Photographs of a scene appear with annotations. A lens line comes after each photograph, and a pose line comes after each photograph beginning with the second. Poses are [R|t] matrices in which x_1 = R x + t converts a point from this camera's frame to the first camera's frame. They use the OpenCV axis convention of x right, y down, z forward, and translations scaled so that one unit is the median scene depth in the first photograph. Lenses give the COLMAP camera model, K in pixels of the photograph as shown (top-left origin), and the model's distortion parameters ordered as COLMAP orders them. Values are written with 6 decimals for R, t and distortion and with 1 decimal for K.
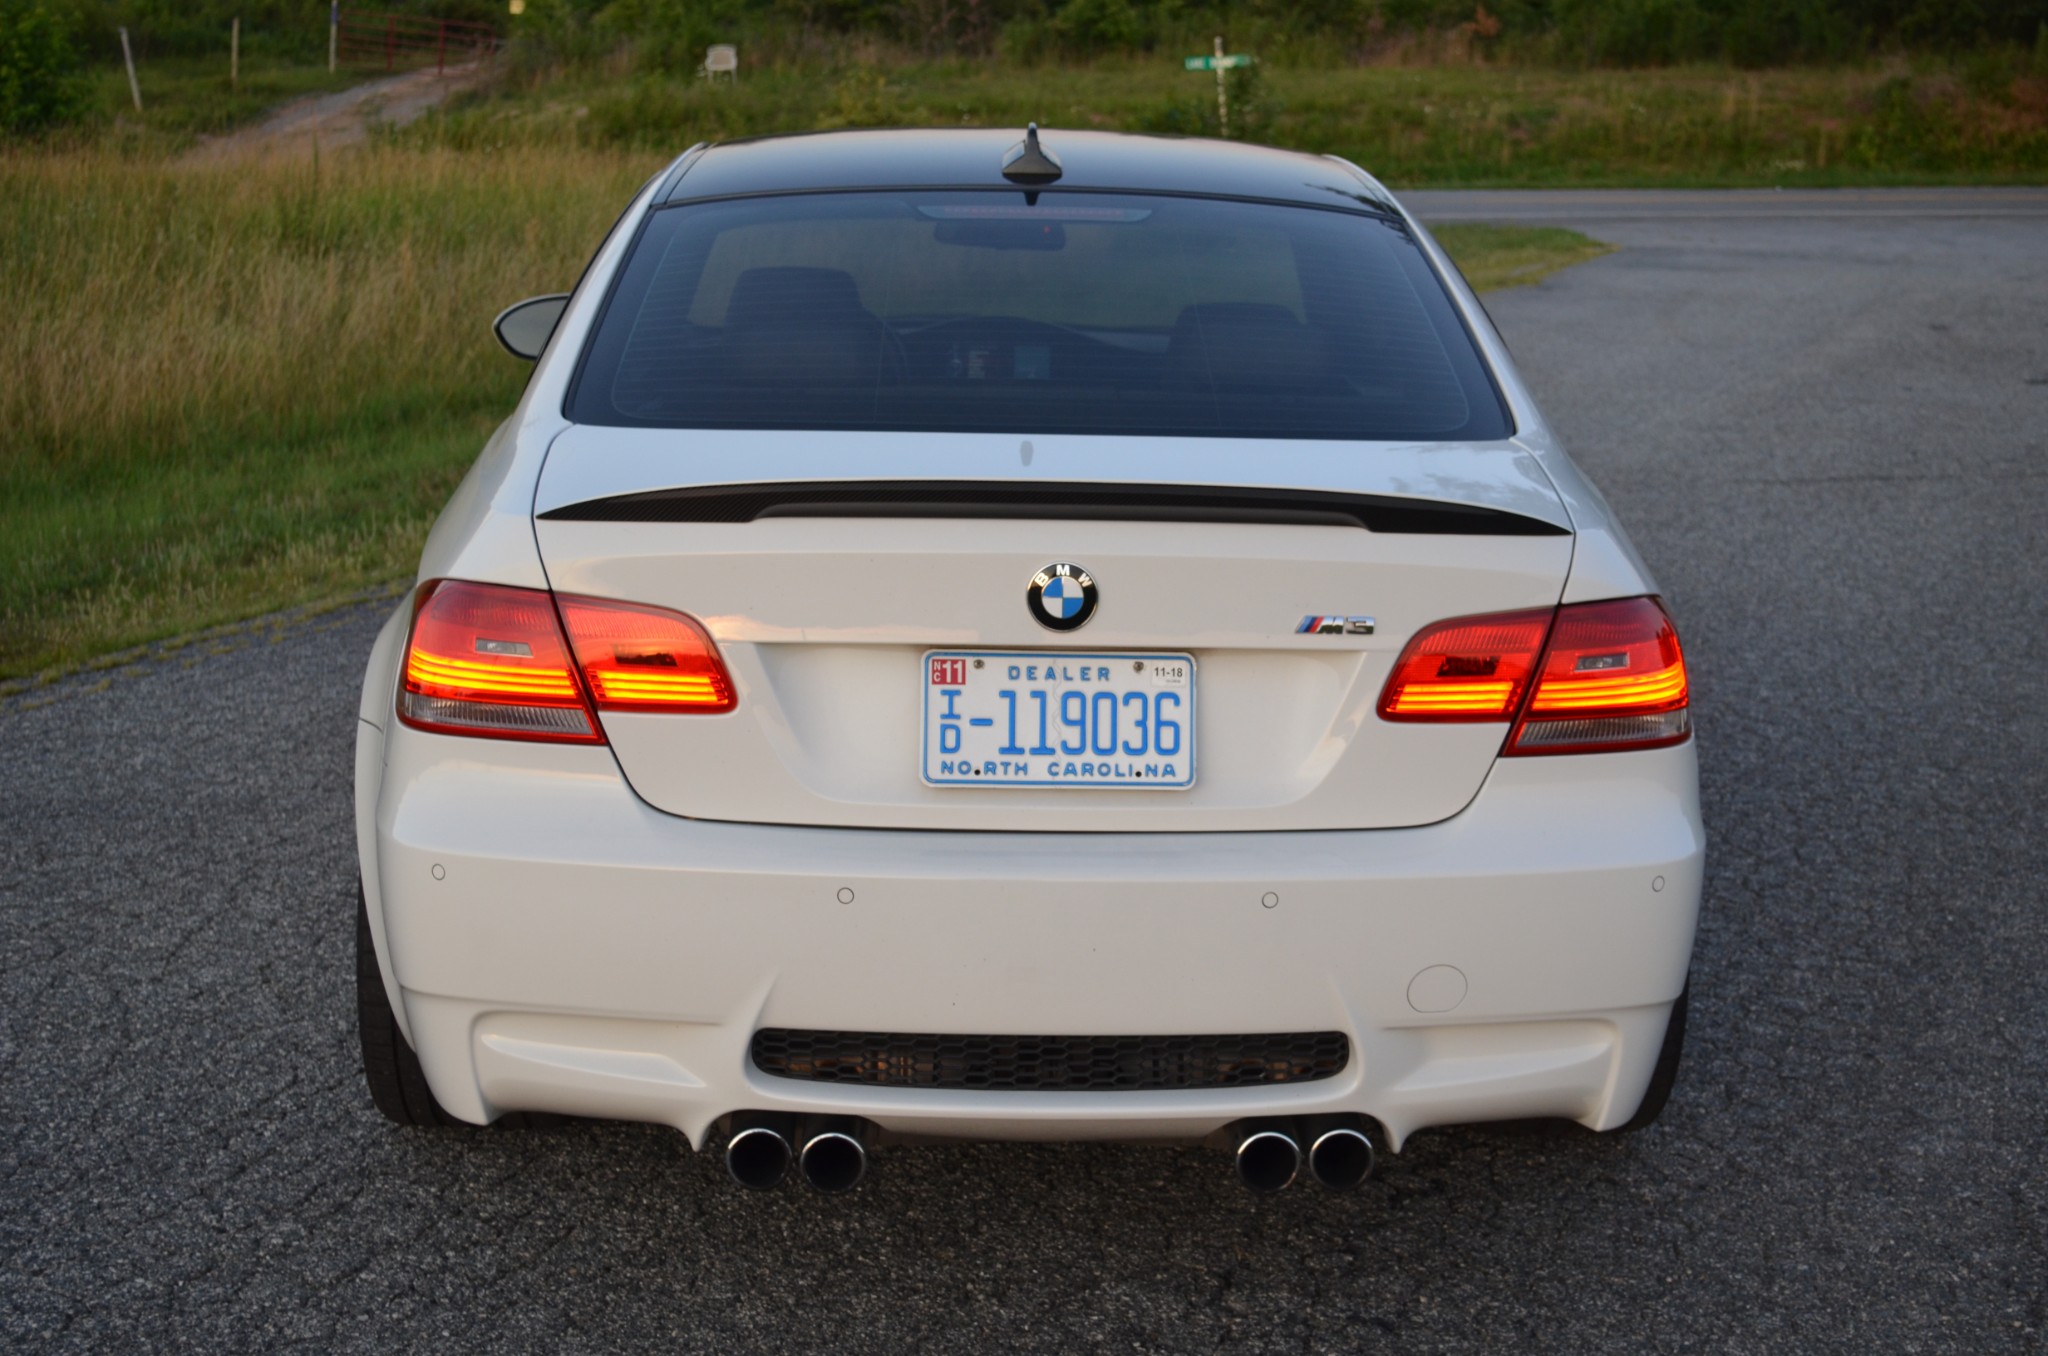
lens RADIAL K [[2866.3, 0, 1023.7], [0, 2866.3, 677.7], [0, 0, 1]] dist [-0.016754, 0.000000]
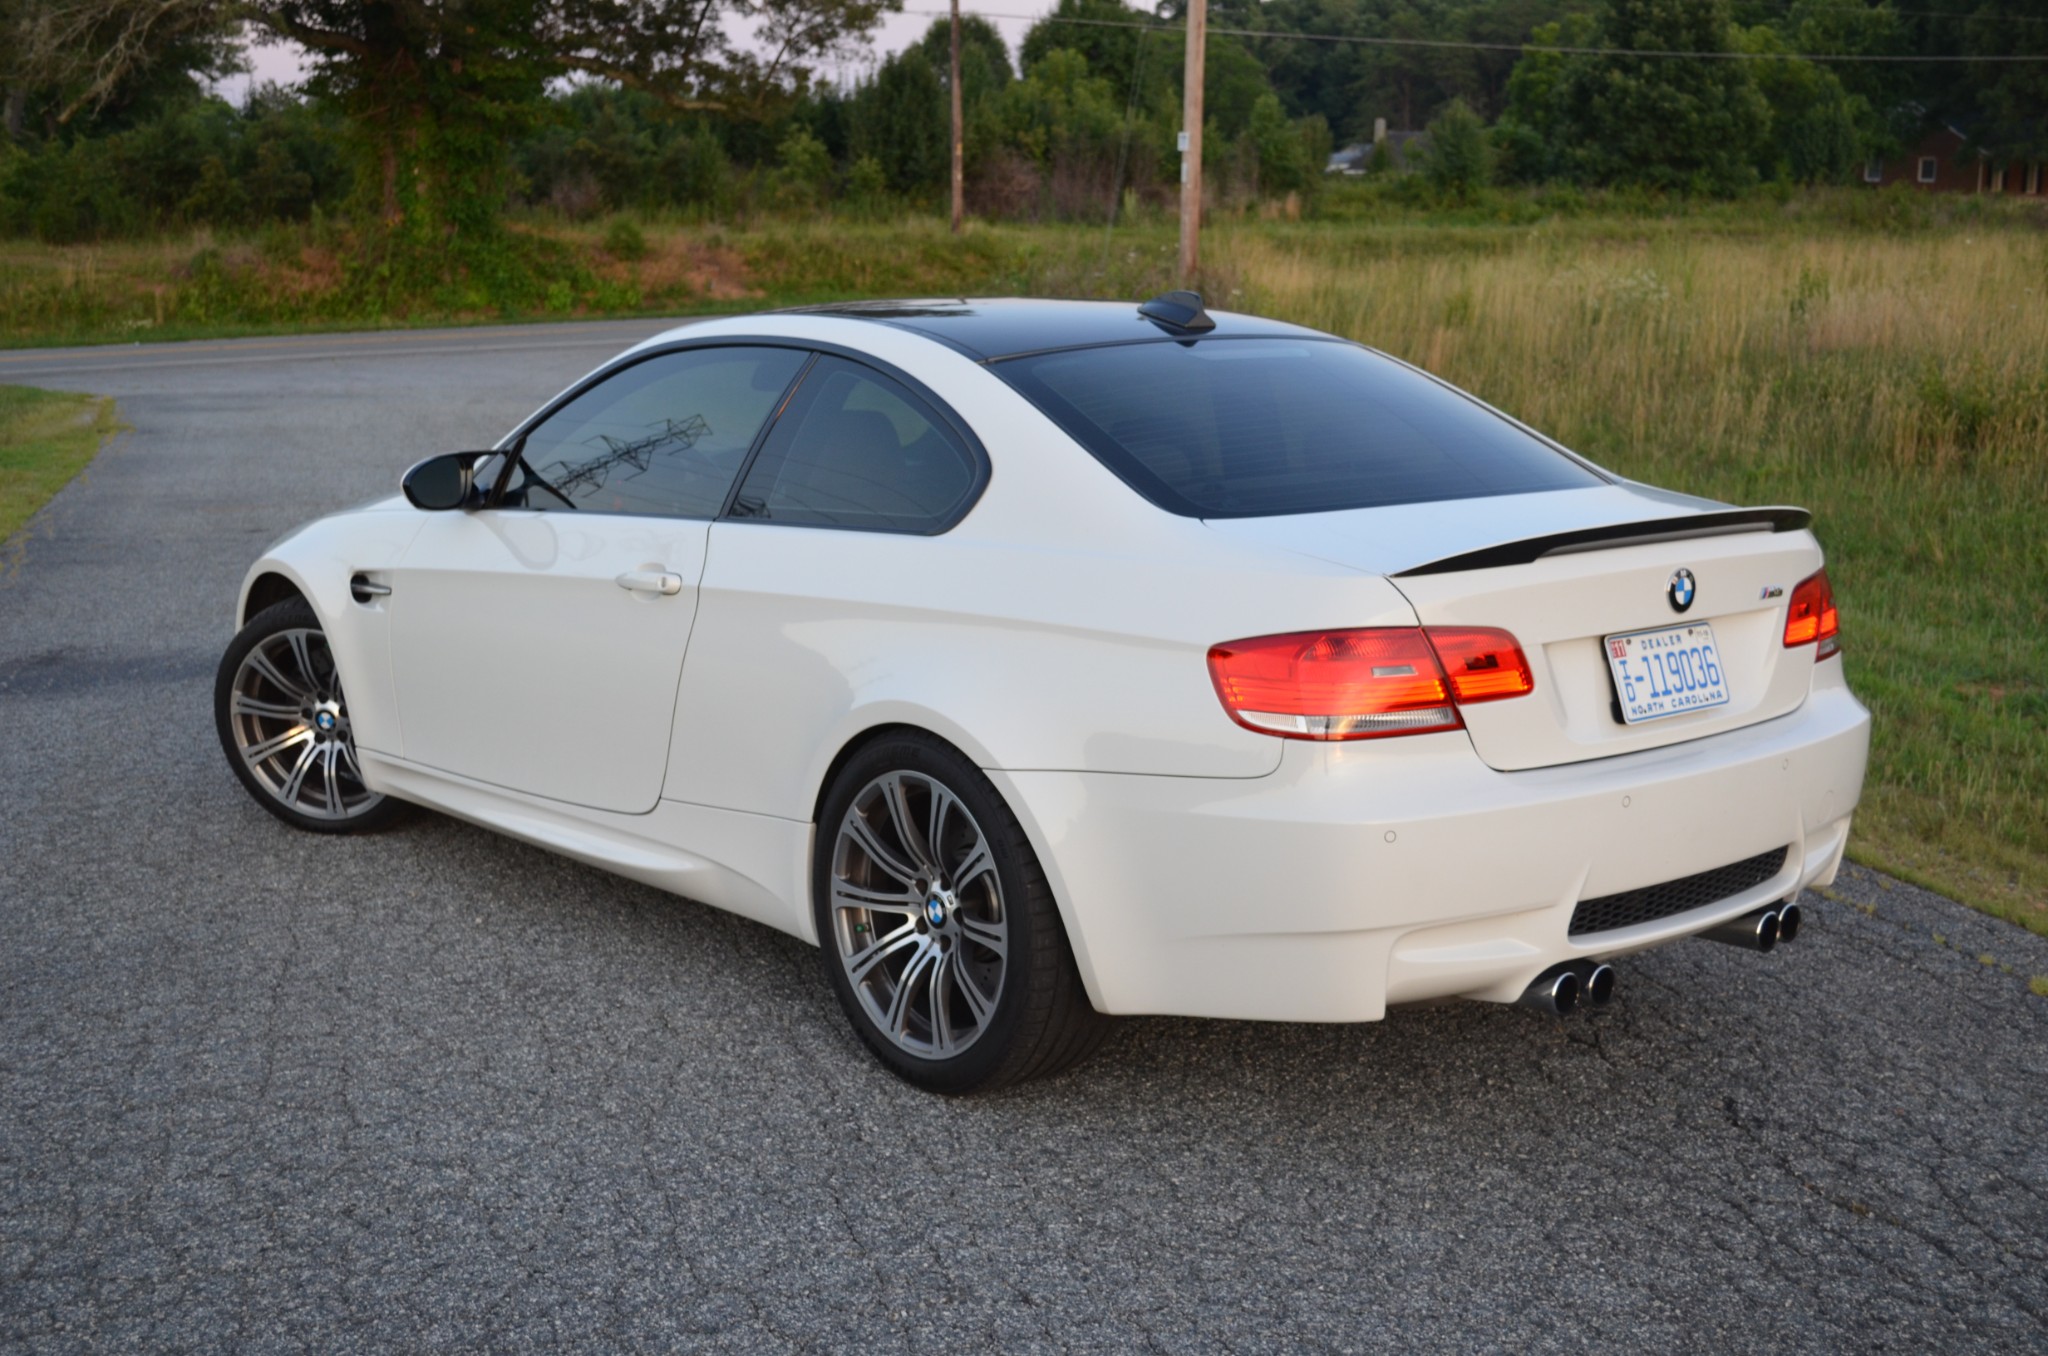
lens RADIAL K [[2343.9, 0, 1034.1], [0, 2343.9, 672.2], [0, 0, 1]] dist [-0.048622, 0.000000]
pose [[0.793884, -0.122344, 0.595634, -0.890663], [0.138032, 0.990237, 0.019421, -0.049959], [-0.592195, 0.066798, 0.803021, 0.170399]]
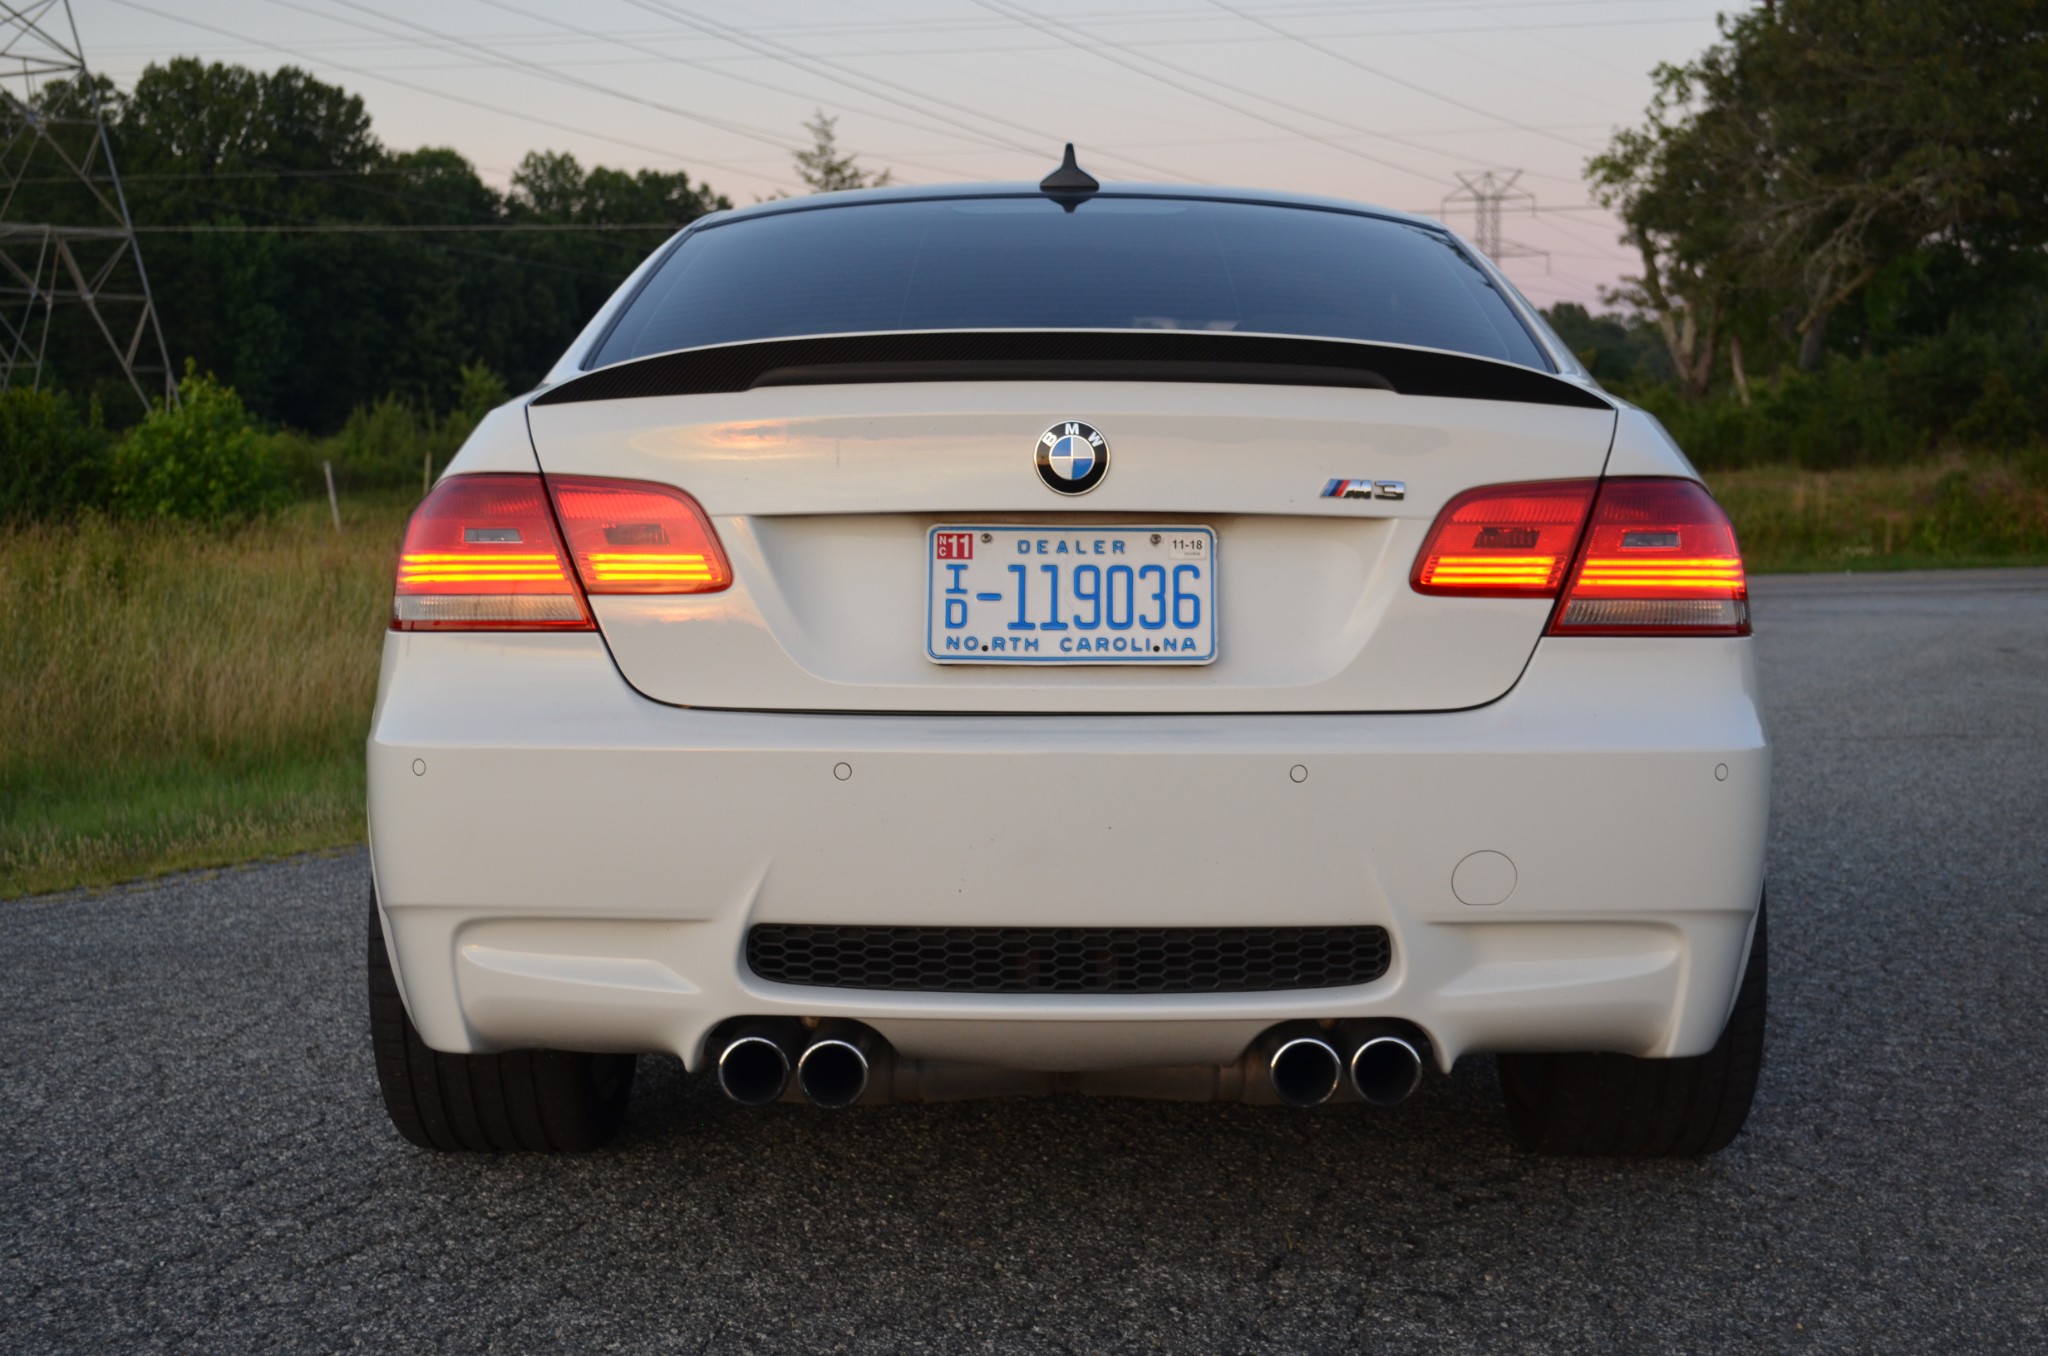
lens RADIAL K [[2678.0, 0, 1033.8], [0, 2678.0, 685.0], [0, 0, 1]] dist [-0.024774, 0.000000]
pose [[0.999003, -0.014029, -0.042393, 0.032589], [0.008073, 0.990466, -0.137519, 0.146265], [0.043918, 0.137039, 0.989592, 0.115882]]
